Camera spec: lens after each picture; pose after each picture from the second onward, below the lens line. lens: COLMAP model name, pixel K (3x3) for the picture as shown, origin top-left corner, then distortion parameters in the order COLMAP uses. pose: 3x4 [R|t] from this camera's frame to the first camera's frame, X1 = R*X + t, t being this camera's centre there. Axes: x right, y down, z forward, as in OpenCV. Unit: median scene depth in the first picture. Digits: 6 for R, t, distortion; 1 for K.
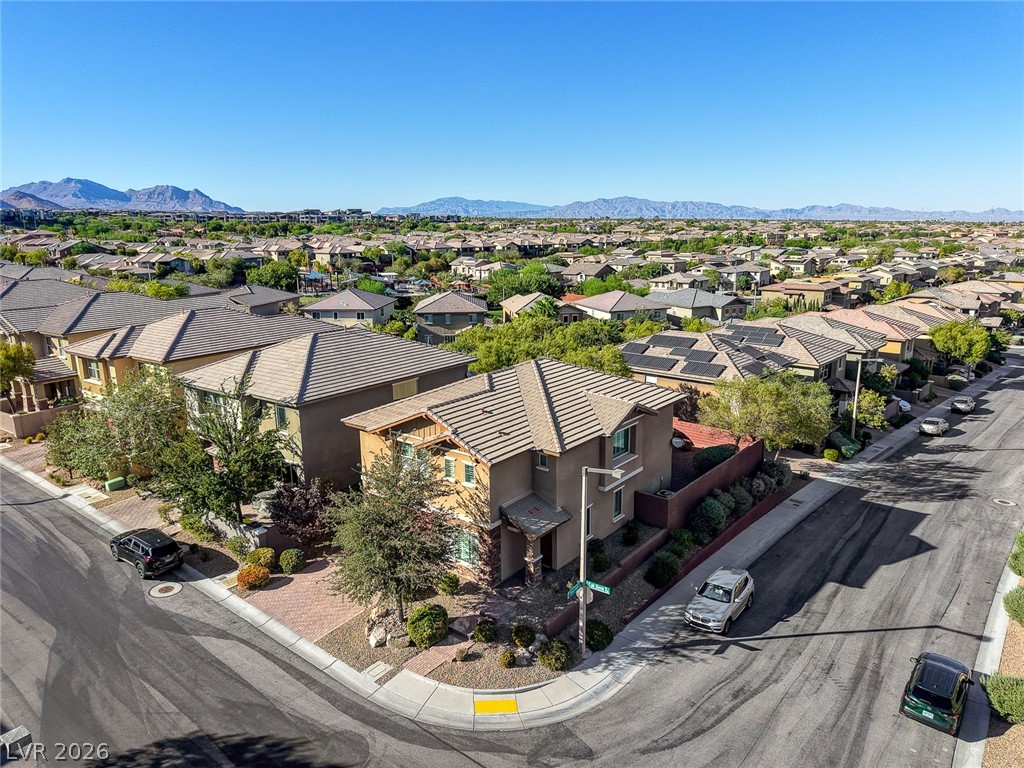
lens RADIAL K [[702.2, 0, 508.6], [0, 702.2, 382.8], [0, 0, 1]] dist [0.019759, -0.020911]
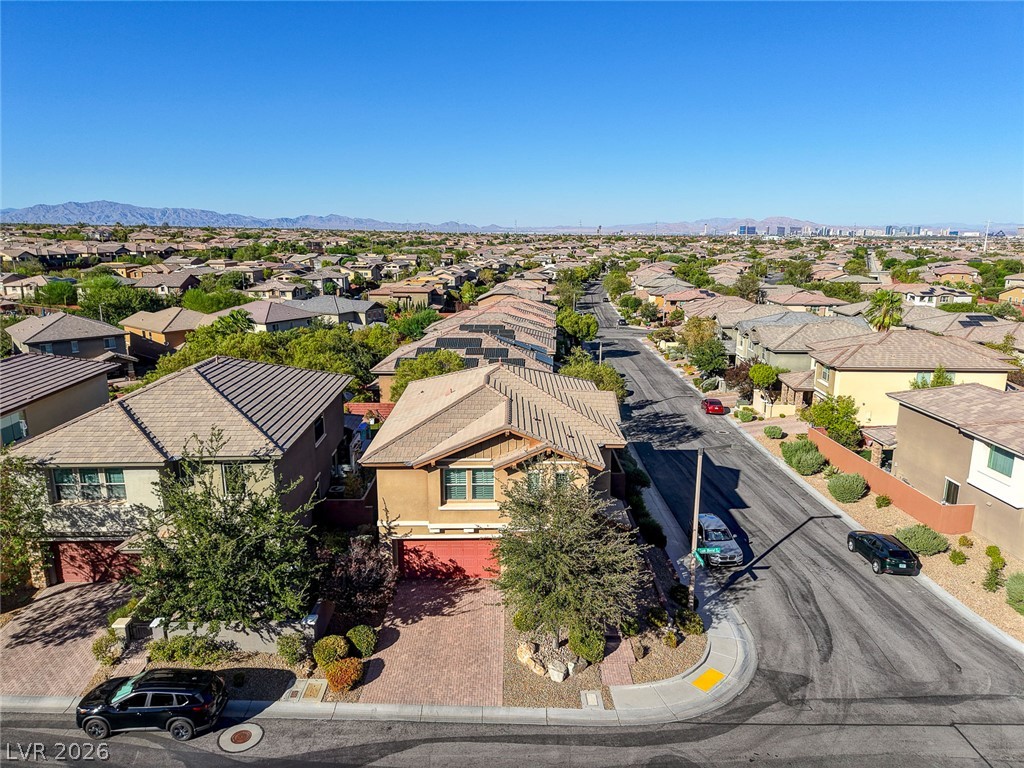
lens RADIAL K [[688.6, 0, 510.0], [0, 688.6, 384.1], [0, 0, 1]] dist [0.020122, -0.018691]
pose [[0.779001, -0.130135, 0.613370, -0.614521], [0.133648, 0.990207, 0.040348, -0.049141], [-0.612614, 0.050545, 0.788764, 0.245699]]
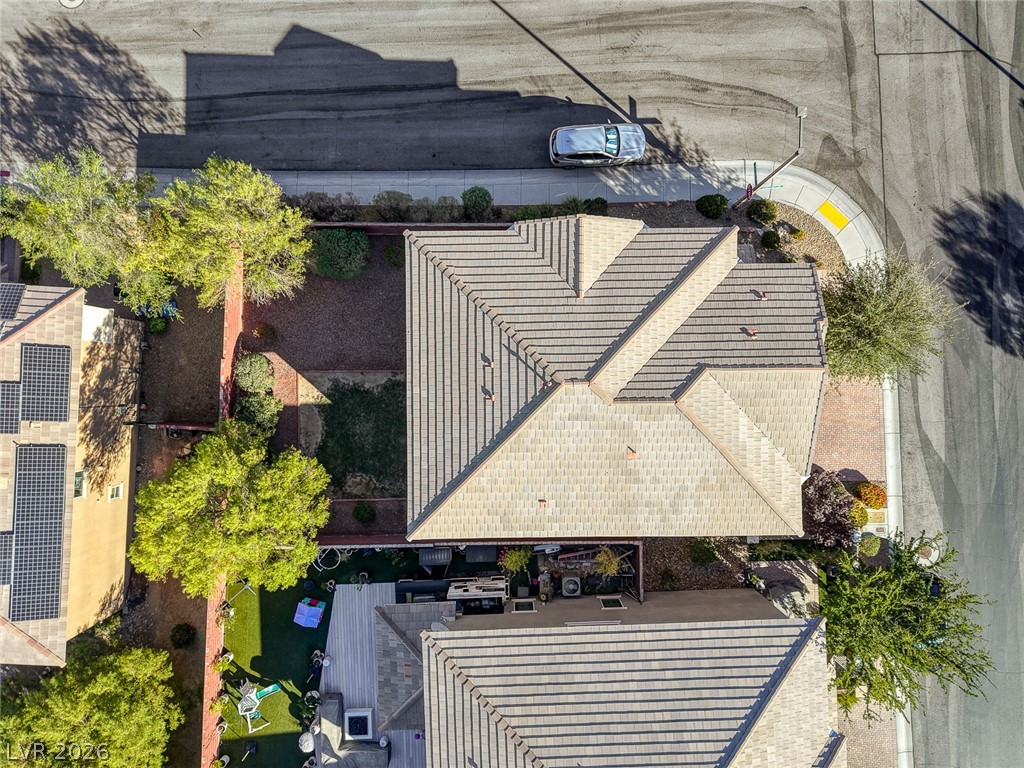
lens RADIAL K [[688.6, 0, 510.0], [0, 688.6, 384.1], [0, 0, 1]] dist [0.020122, -0.018691]
pose [[-0.633502, -0.773643, 0.012313, 0.081490], [0.182620, -0.134038, 0.974004, -0.740682], [-0.751881, 0.619282, 0.226196, 1.006887]]
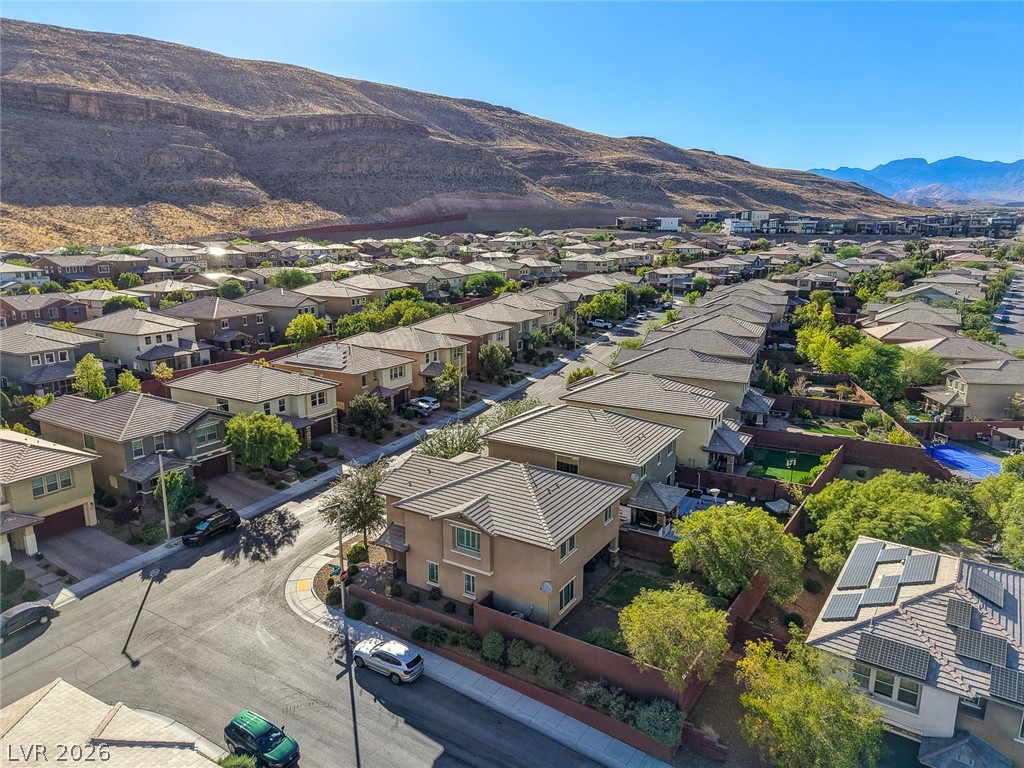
lens RADIAL K [[688.6, 0, 510.0], [0, 688.6, 384.1], [0, 0, 1]] dist [0.020122, -0.018691]
pose [[0.113080, 0.230532, -0.966472, 1.381721], [-0.225386, 0.953306, 0.201020, -0.477909], [0.967685, 0.195098, 0.159759, 0.843969]]
